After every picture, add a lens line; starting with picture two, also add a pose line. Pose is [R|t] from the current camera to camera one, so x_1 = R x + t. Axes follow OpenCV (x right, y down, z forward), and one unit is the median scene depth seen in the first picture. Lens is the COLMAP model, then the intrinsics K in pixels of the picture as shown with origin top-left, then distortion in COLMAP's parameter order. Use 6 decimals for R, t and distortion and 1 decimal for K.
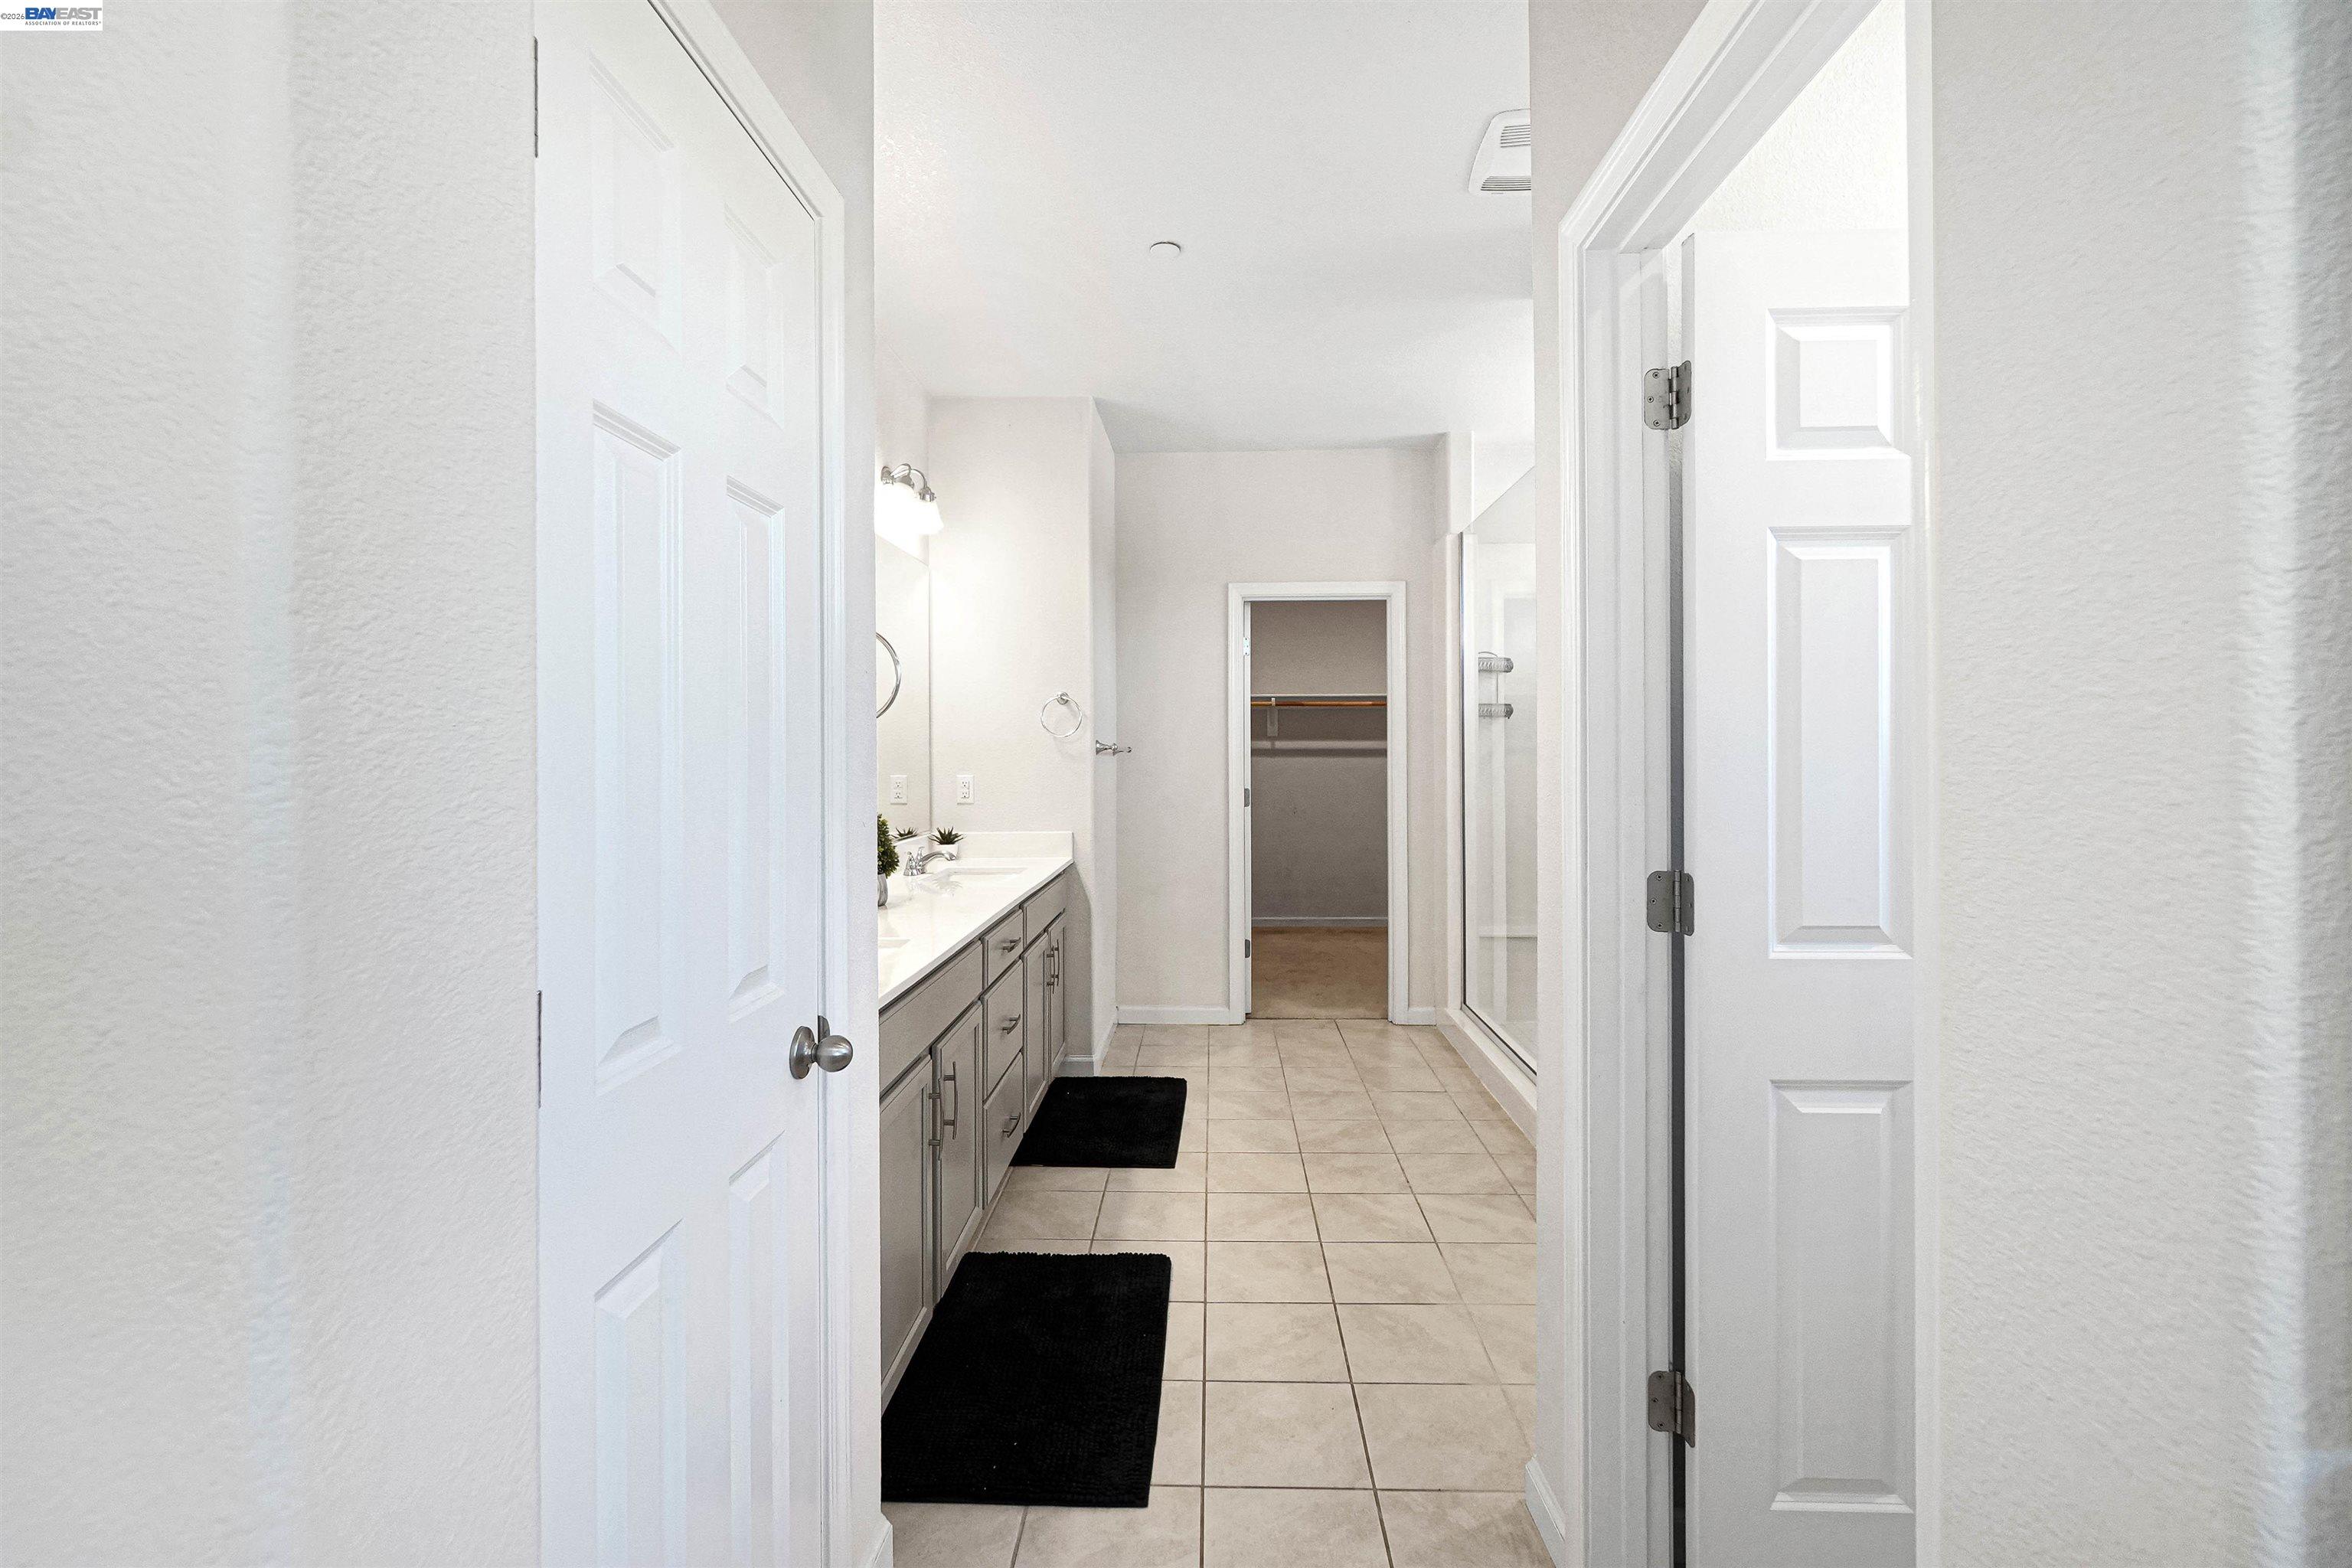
lens RADIAL K [[1044.8, 0, 1172.4], [0, 1044.8, 764.3], [0, 0, 1]] dist [0.000605, 0.000464]
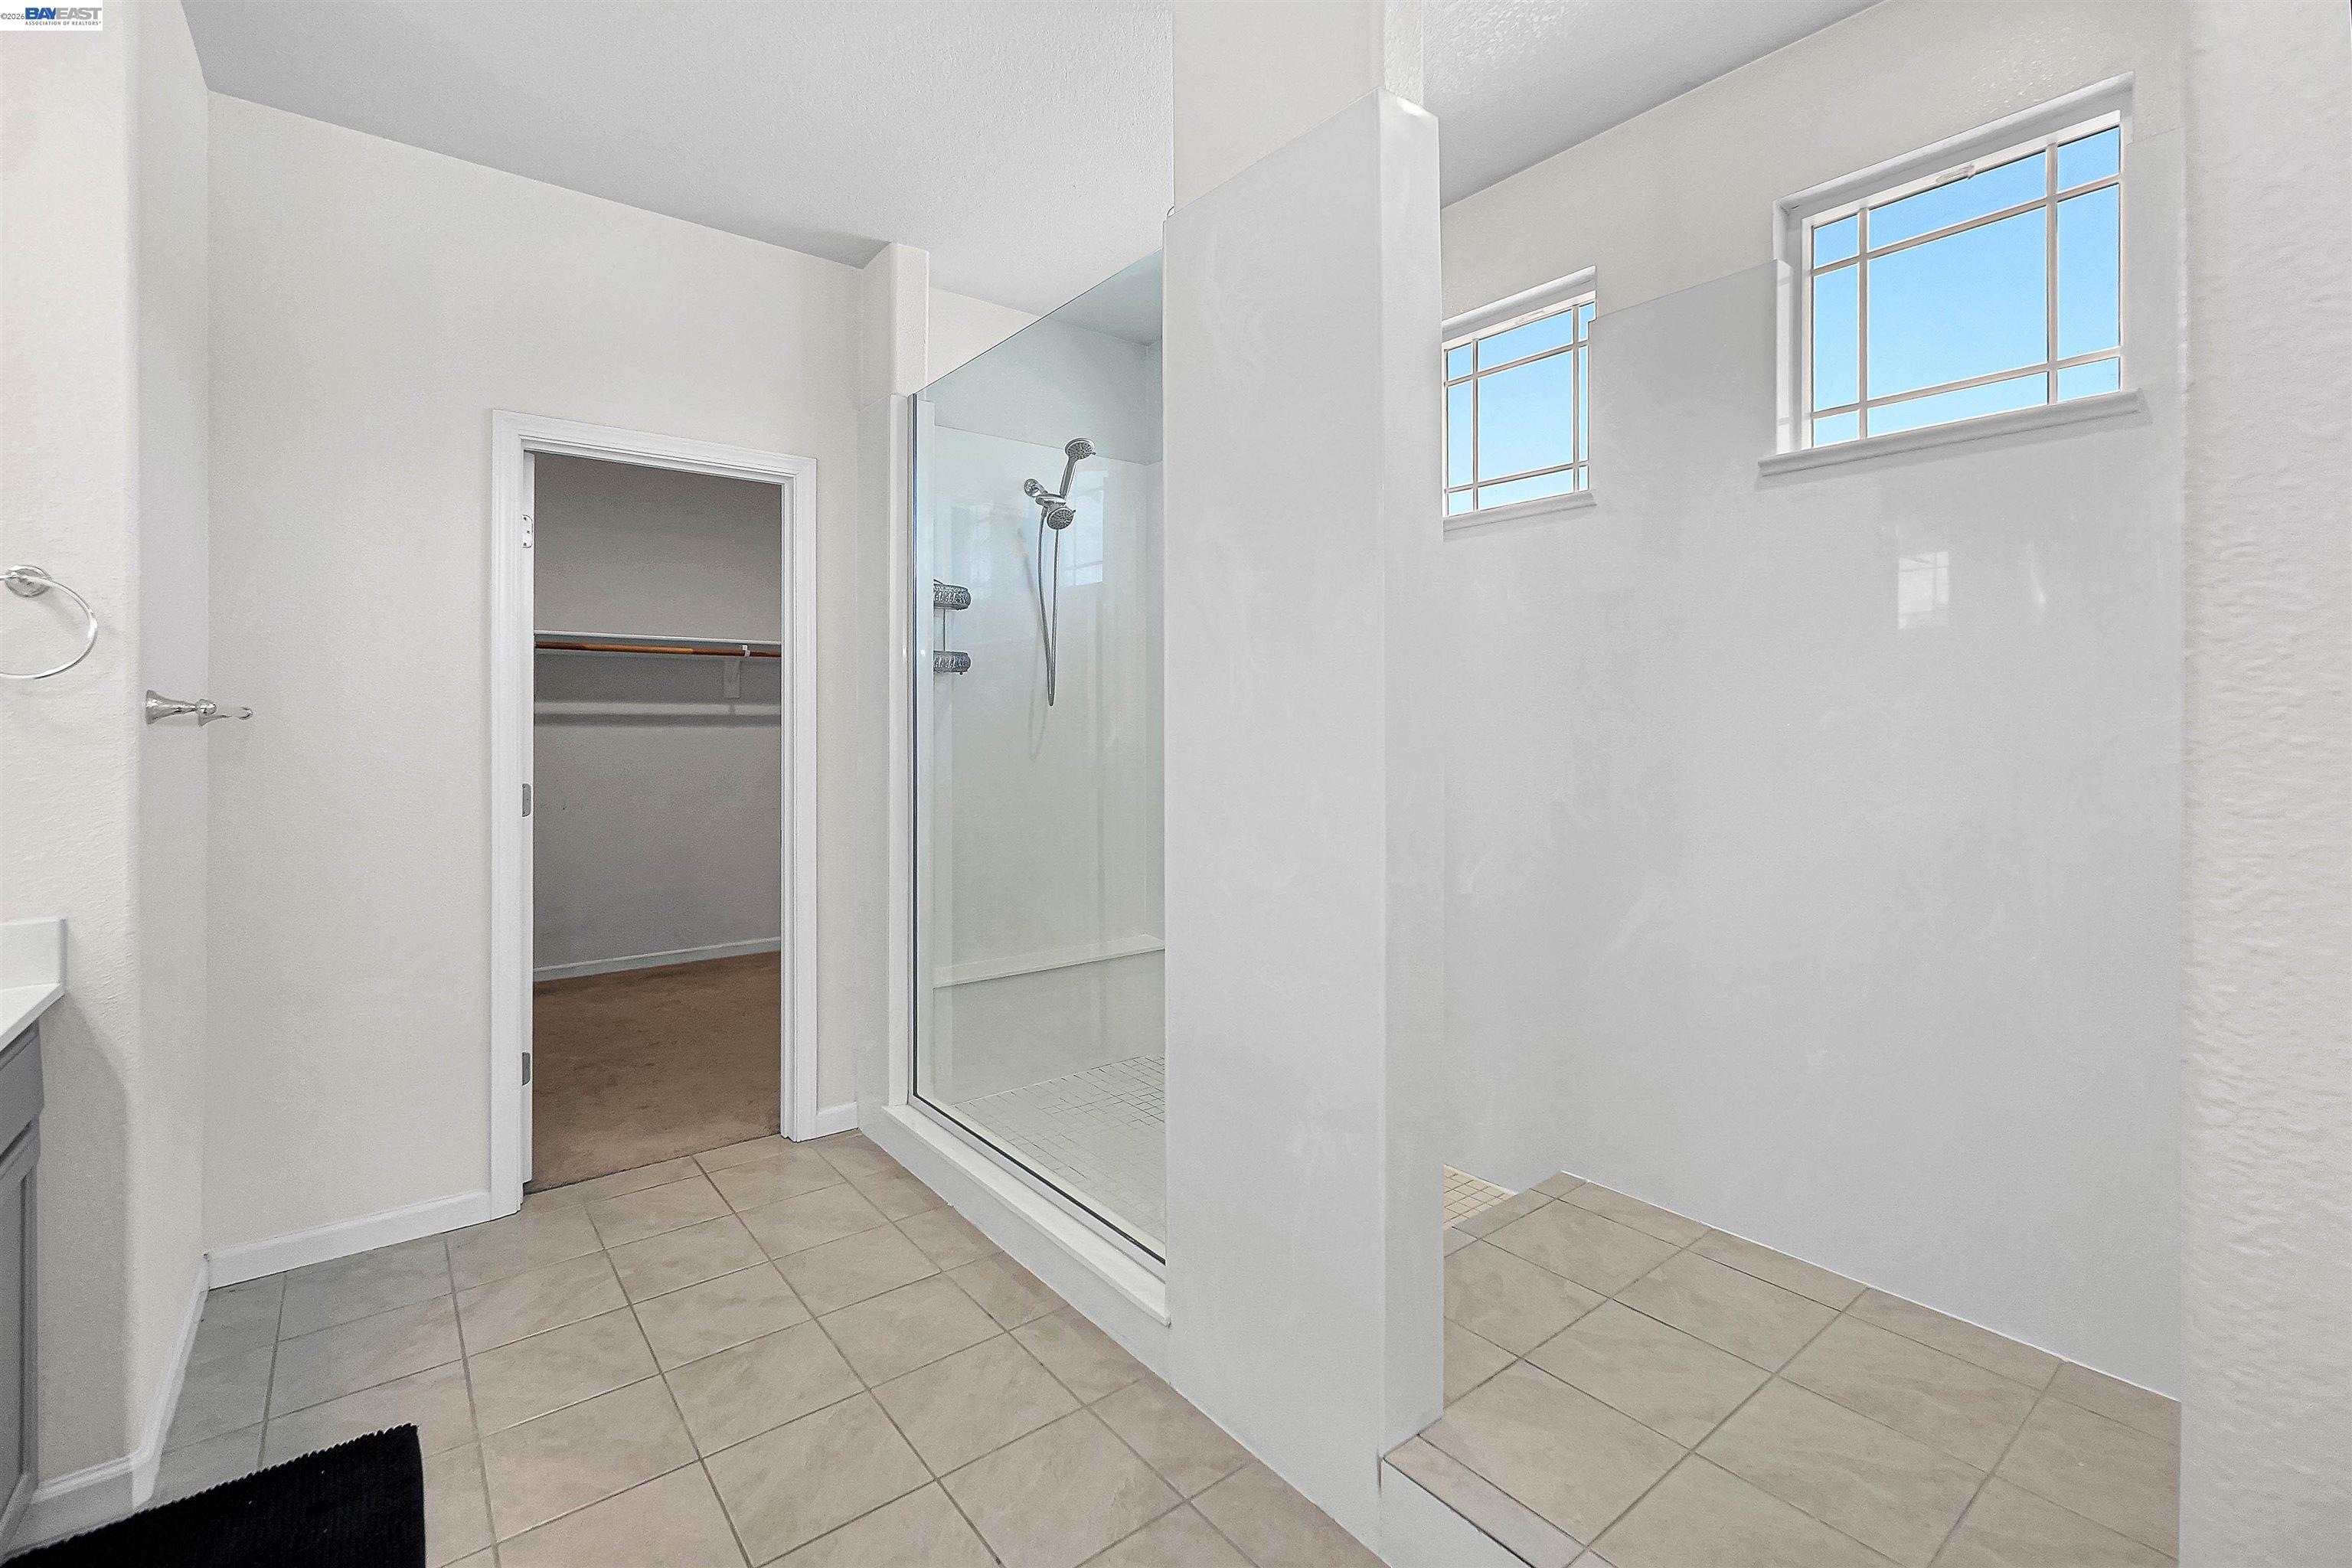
lens RADIAL K [[1032.5, 0, 1171.8], [0, 1032.5, 729.2], [0, 0, 1]] dist [0.001008, 0.000618]
pose [[0.764413, 0.003204, 0.644719, -0.022978], [0.003447, 0.999953, -0.009057, -0.000053], [-0.644718, 0.009146, 0.764366, 0.370799]]
